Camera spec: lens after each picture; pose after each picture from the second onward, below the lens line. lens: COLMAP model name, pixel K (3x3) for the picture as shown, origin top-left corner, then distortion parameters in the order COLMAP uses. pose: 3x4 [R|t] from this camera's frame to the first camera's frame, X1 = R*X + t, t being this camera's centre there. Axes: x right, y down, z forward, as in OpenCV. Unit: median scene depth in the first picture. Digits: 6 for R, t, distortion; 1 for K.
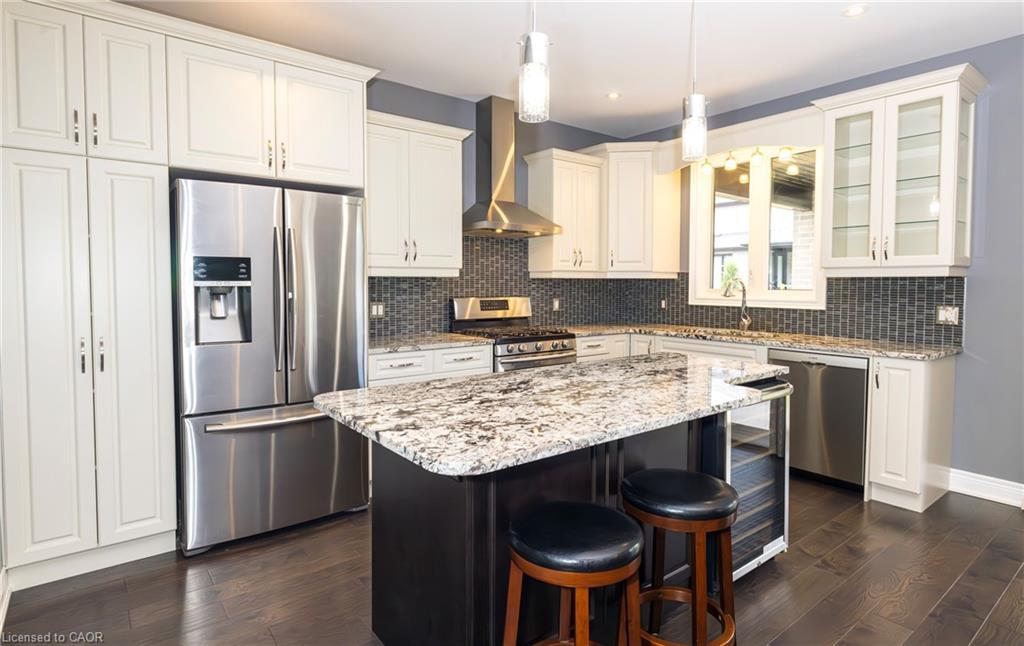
lens RADIAL K [[540.9, 0, 518.8], [0, 540.9, 319.5], [0, 0, 1]] dist [-0.013649, 0.000096]
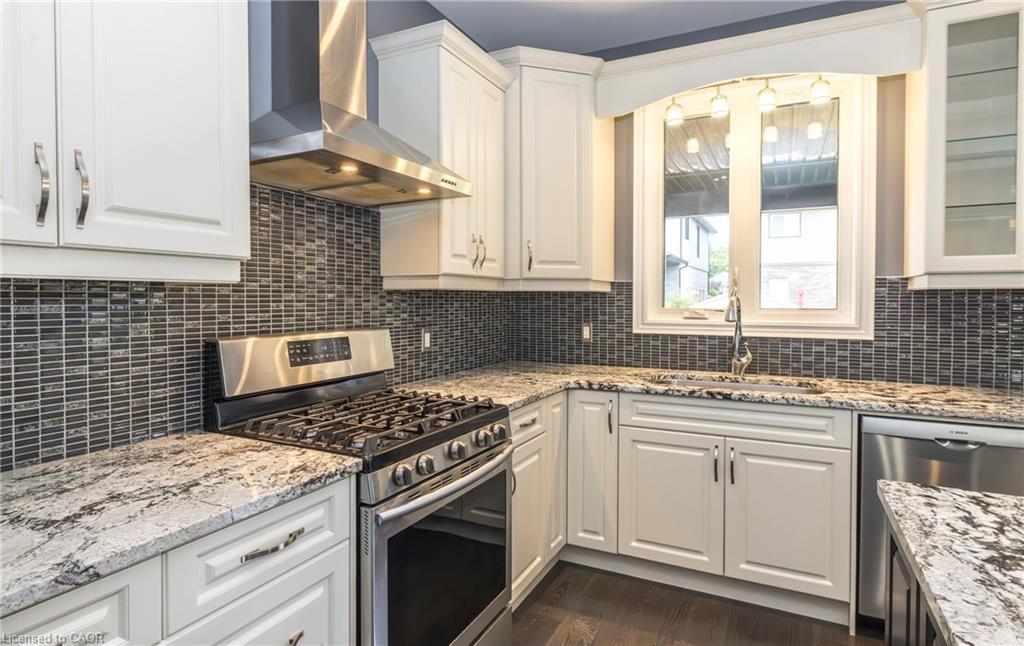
lens RADIAL K [[545.3, 0, 509.0], [0, 545.3, 308.2], [0, 0, 1]] dist [-0.017263, 0.001048]
pose [[0.912362, -0.008348, 0.409298, -0.083466], [0.028656, 0.998642, -0.043508, -0.036303], [-0.408379, 0.051424, 0.911363, 0.528392]]
